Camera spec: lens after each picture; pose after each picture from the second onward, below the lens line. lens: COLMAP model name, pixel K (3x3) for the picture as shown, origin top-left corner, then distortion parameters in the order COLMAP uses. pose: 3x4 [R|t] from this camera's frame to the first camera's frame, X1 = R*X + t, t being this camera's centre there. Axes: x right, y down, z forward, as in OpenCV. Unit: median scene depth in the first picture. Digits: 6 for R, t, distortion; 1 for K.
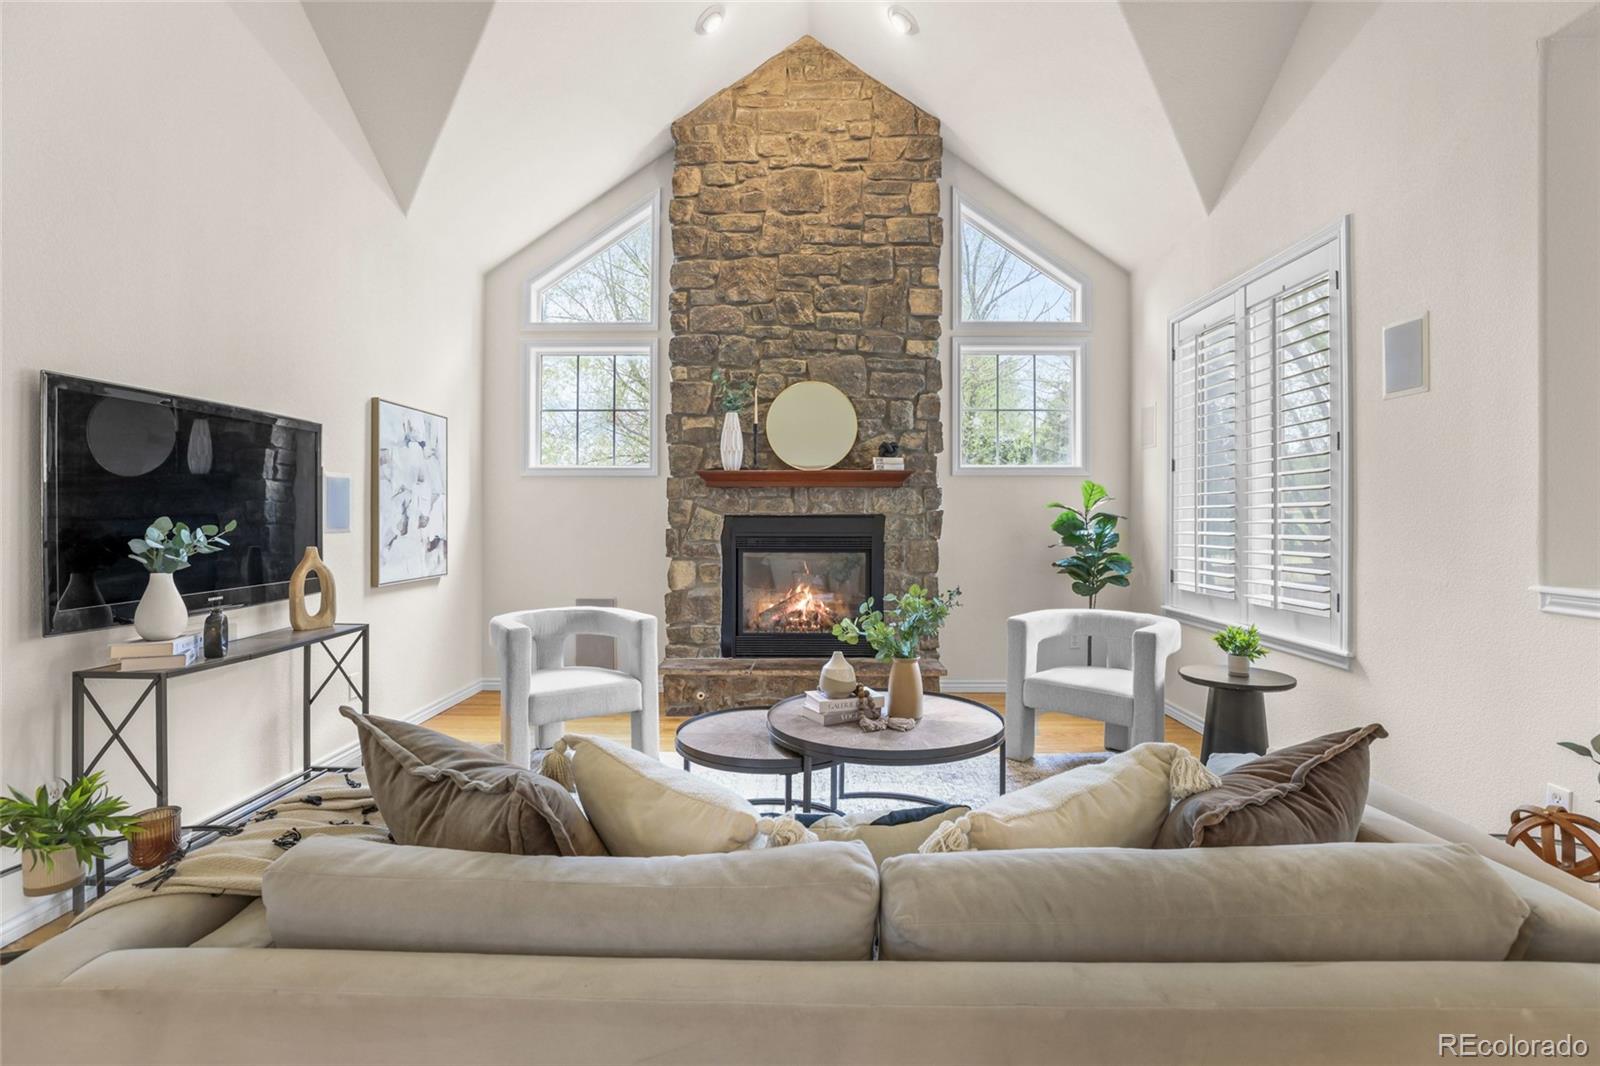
lens RADIAL K [[727.7, 0, 807.6], [0, 727.7, 516.9], [0, 0, 1]] dist [-0.033657, 0.002622]
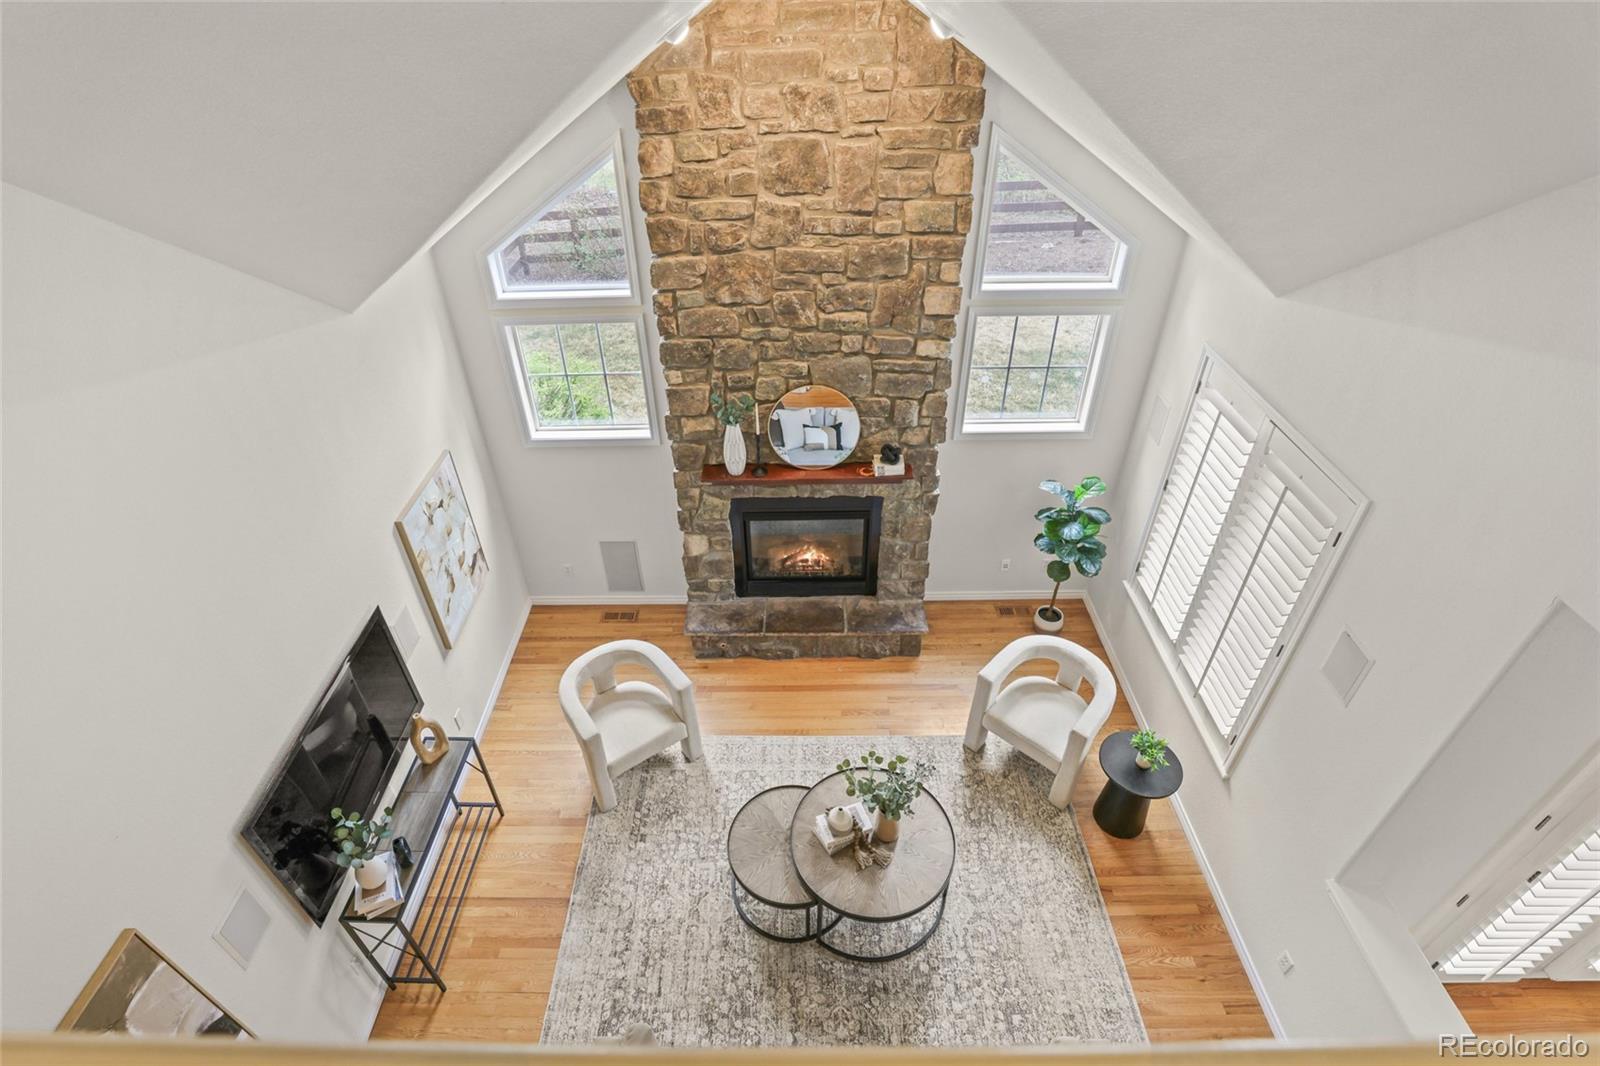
lens RADIAL K [[760.3, 0, 792.9], [0, 760.3, 511.9], [0, 0, 1]] dist [-0.034627, 0.000024]
pose [[0.999864, -0.013495, -0.009470, -0.014501], [0.016483, 0.807082, 0.590210, -0.636967], [-0.000322, -0.590285, 0.807195, 0.100450]]
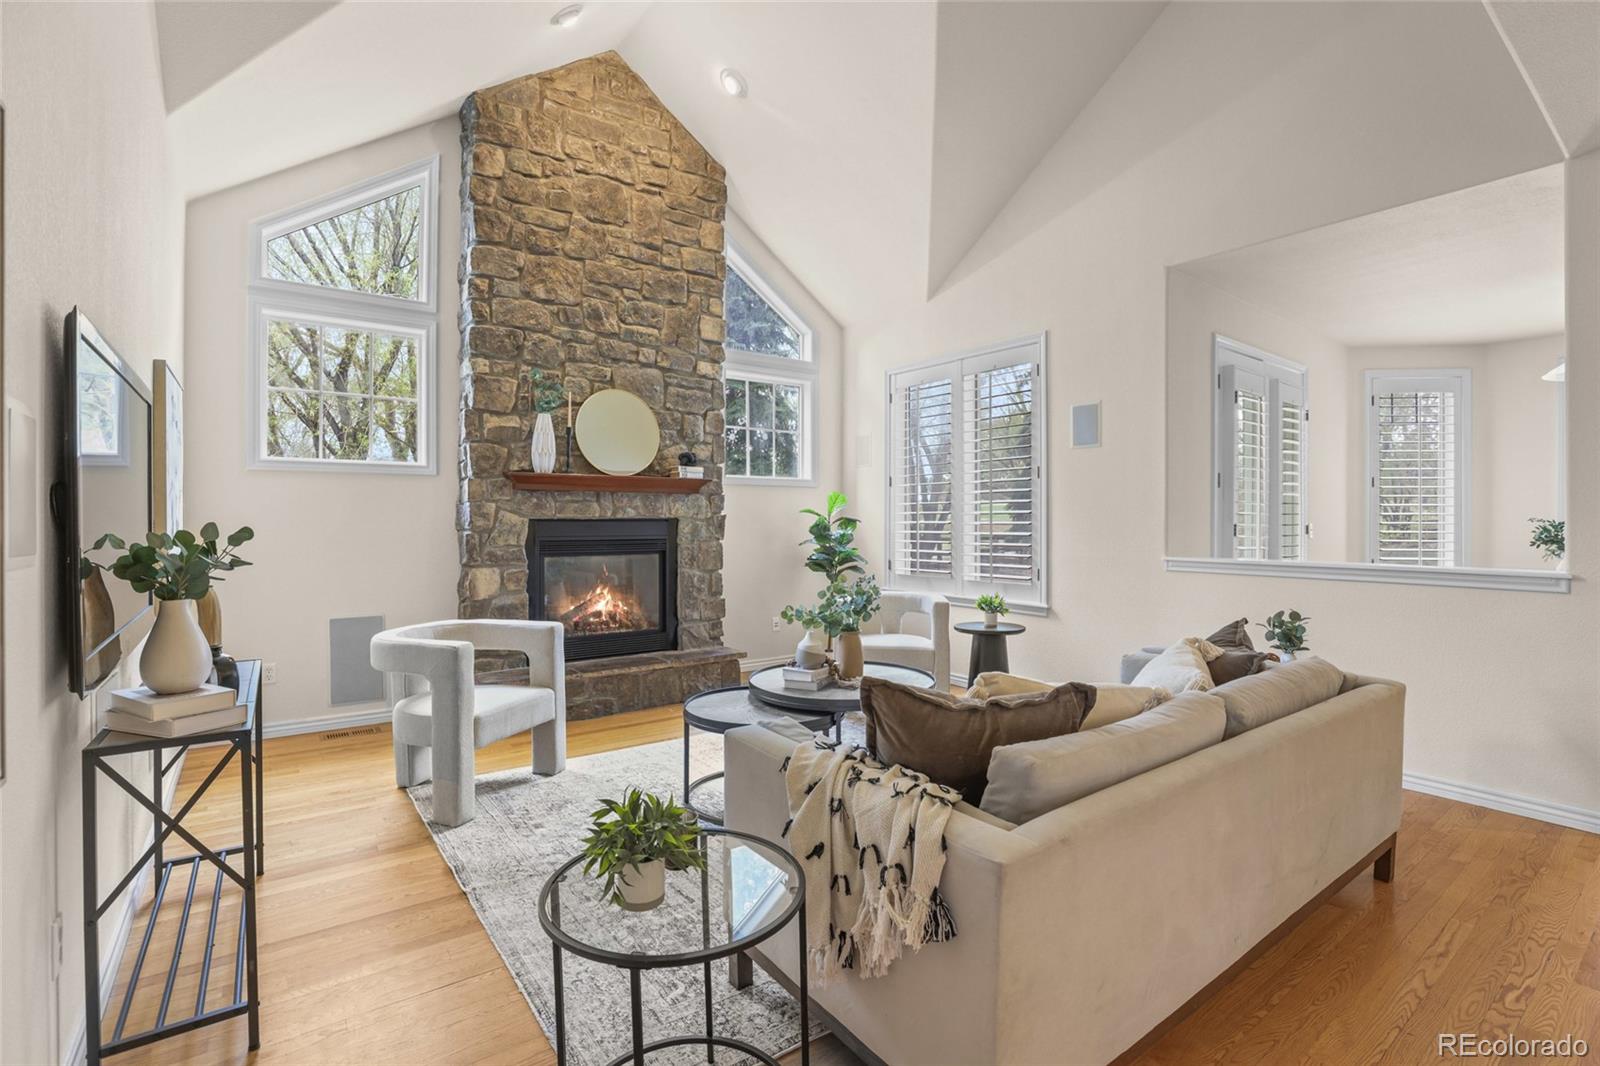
lens RADIAL K [[727.7, 0, 802.4], [0, 727.7, 526.1], [0, 0, 1]] dist [-0.033657, 0.002622]
pose [[0.800885, -0.006170, 0.598787, -0.400930], [-0.000784, 0.999935, 0.011351, -0.004158], [-0.598818, -0.009560, 0.800828, 0.013534]]
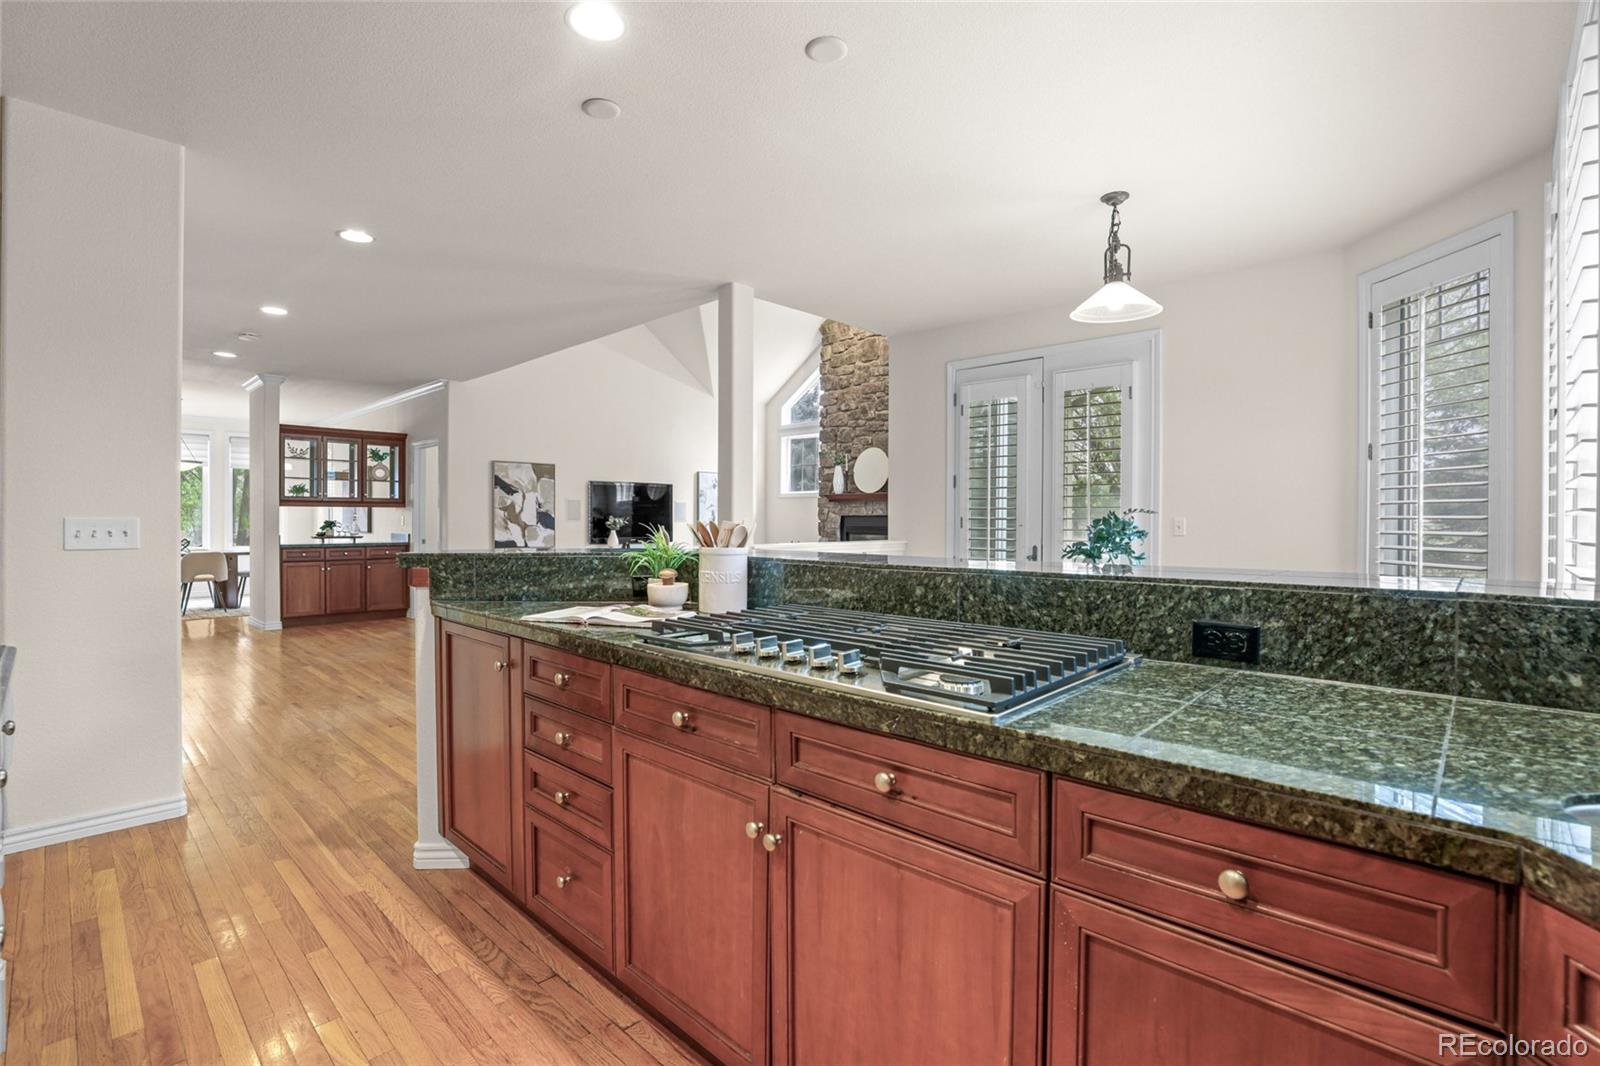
lens RADIAL K [[727.7, 0, 805.3], [0, 727.7, 525.0], [0, 0, 1]] dist [-0.033657, 0.002622]
pose [[0.731816, 0.009029, -0.681443, 1.204775], [-0.003587, 0.999949, 0.009397, 0.004406], [0.681493, -0.004432, 0.731811, -0.556439]]
